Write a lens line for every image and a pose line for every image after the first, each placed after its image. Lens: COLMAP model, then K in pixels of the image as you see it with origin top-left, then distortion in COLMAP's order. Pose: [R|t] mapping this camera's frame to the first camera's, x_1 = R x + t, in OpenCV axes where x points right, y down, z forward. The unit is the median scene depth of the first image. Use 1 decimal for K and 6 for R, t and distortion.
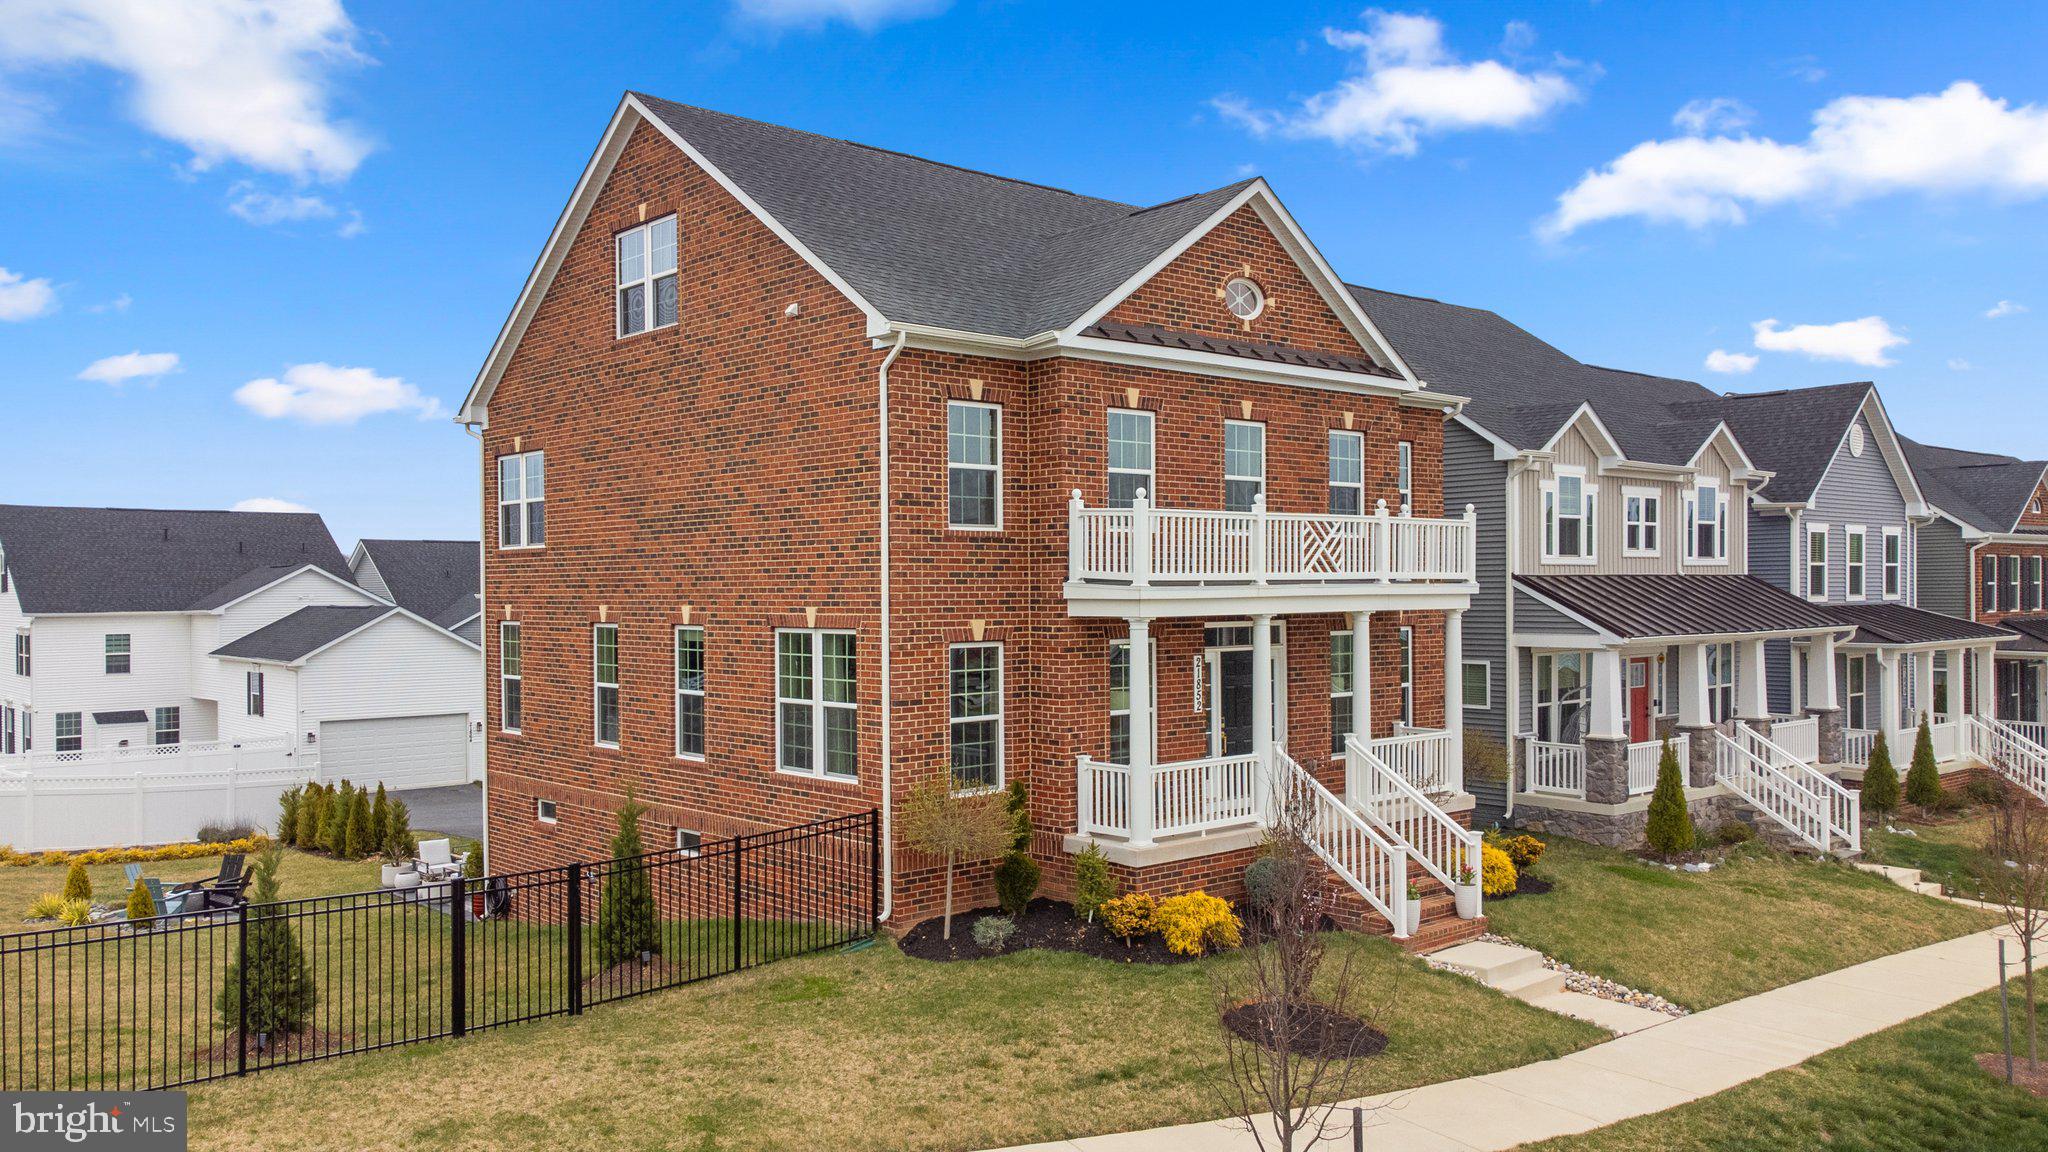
lens RADIAL K [[1471.6, 0, 1024.0], [0, 1471.6, 576.0], [0, 0, 1]] dist [0.003002, -0.000959]
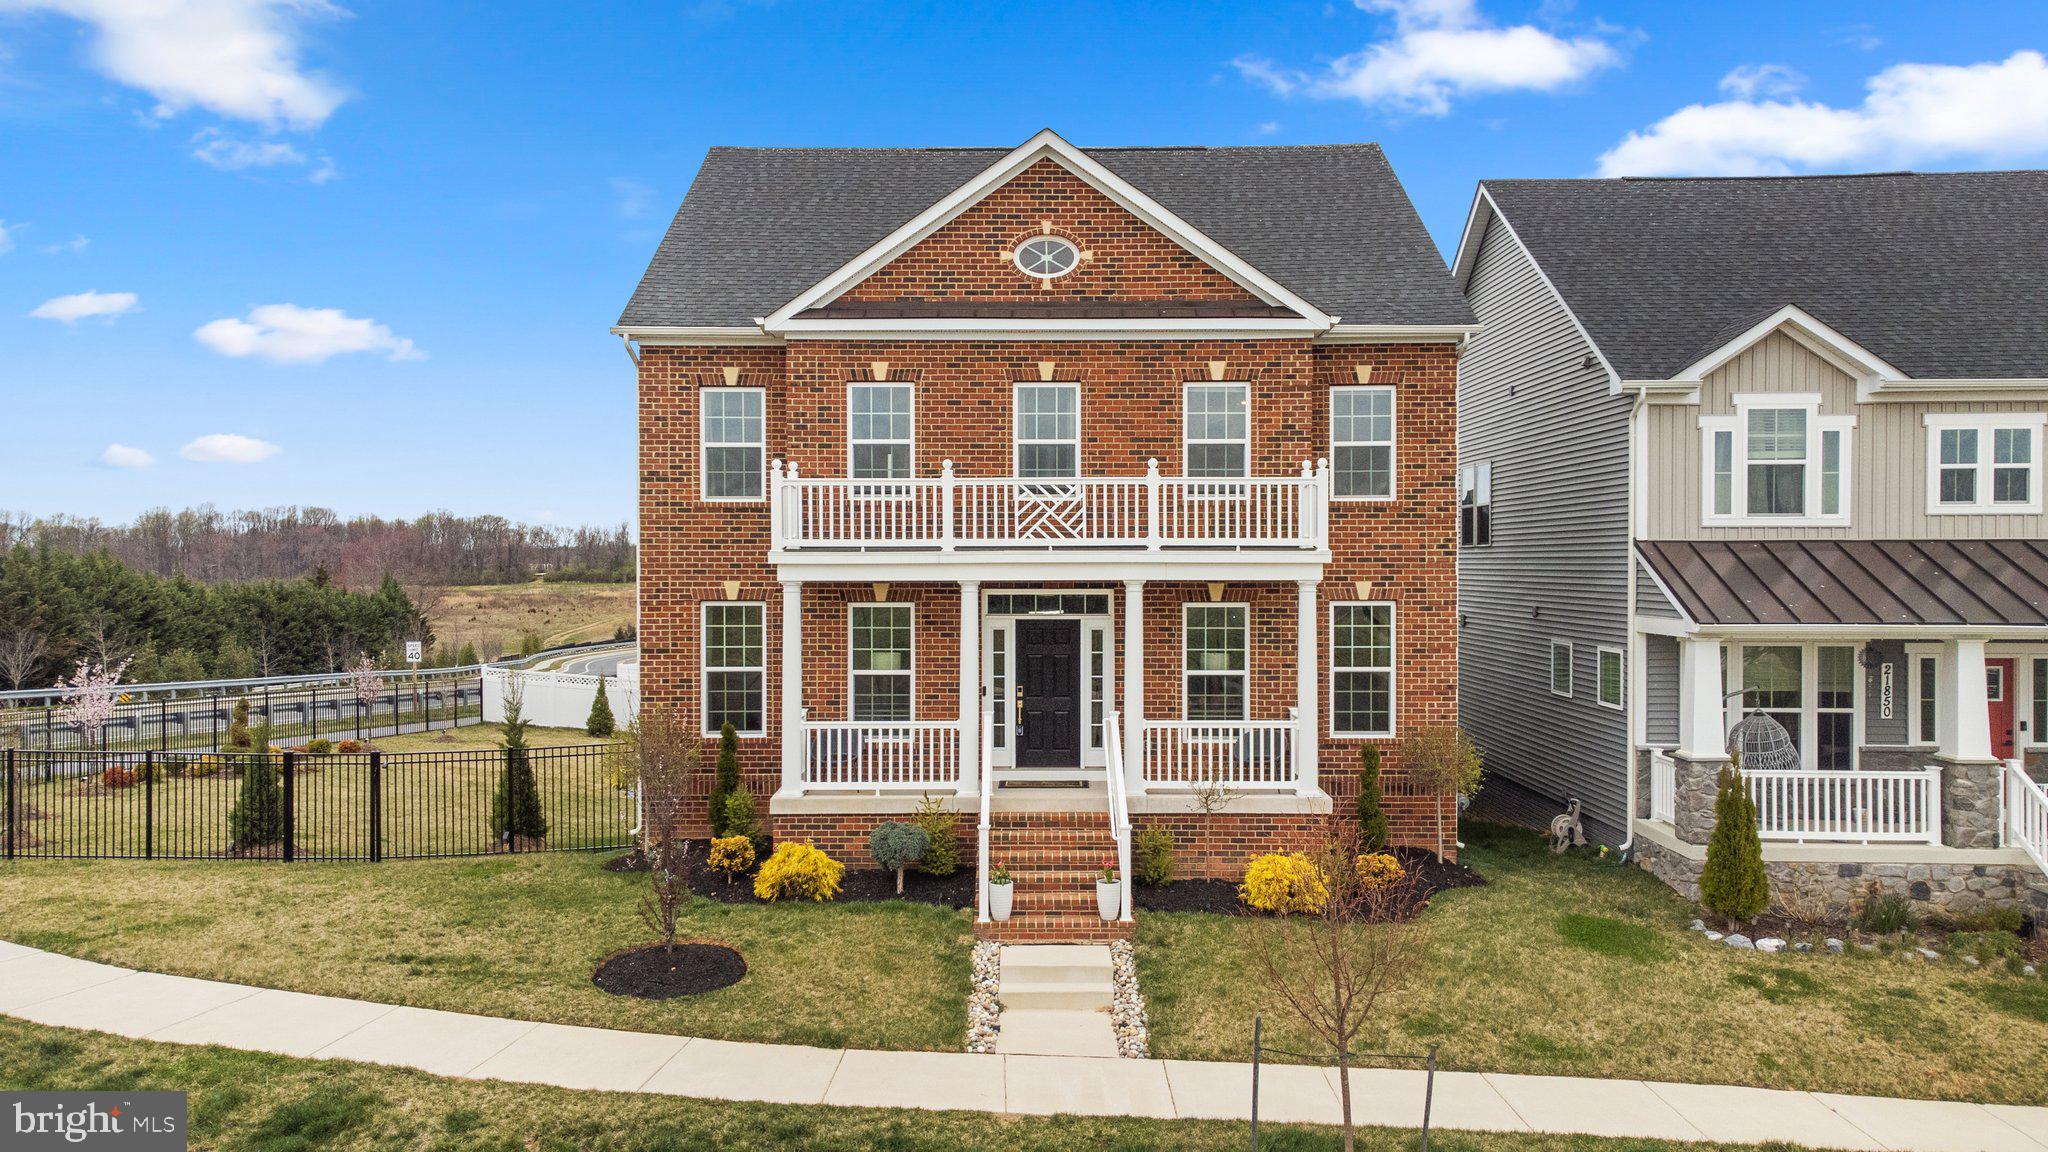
lens RADIAL K [[1426.4, 0, 1024.0], [0, 1426.4, 576.0], [0, 0, 1]] dist [0.047779, -0.000370]
pose [[0.774024, 0.010604, -0.633067, 0.780983], [-0.000218, 0.999864, 0.016482, 0.007179], [0.633156, -0.012619, 0.773921, 0.275040]]
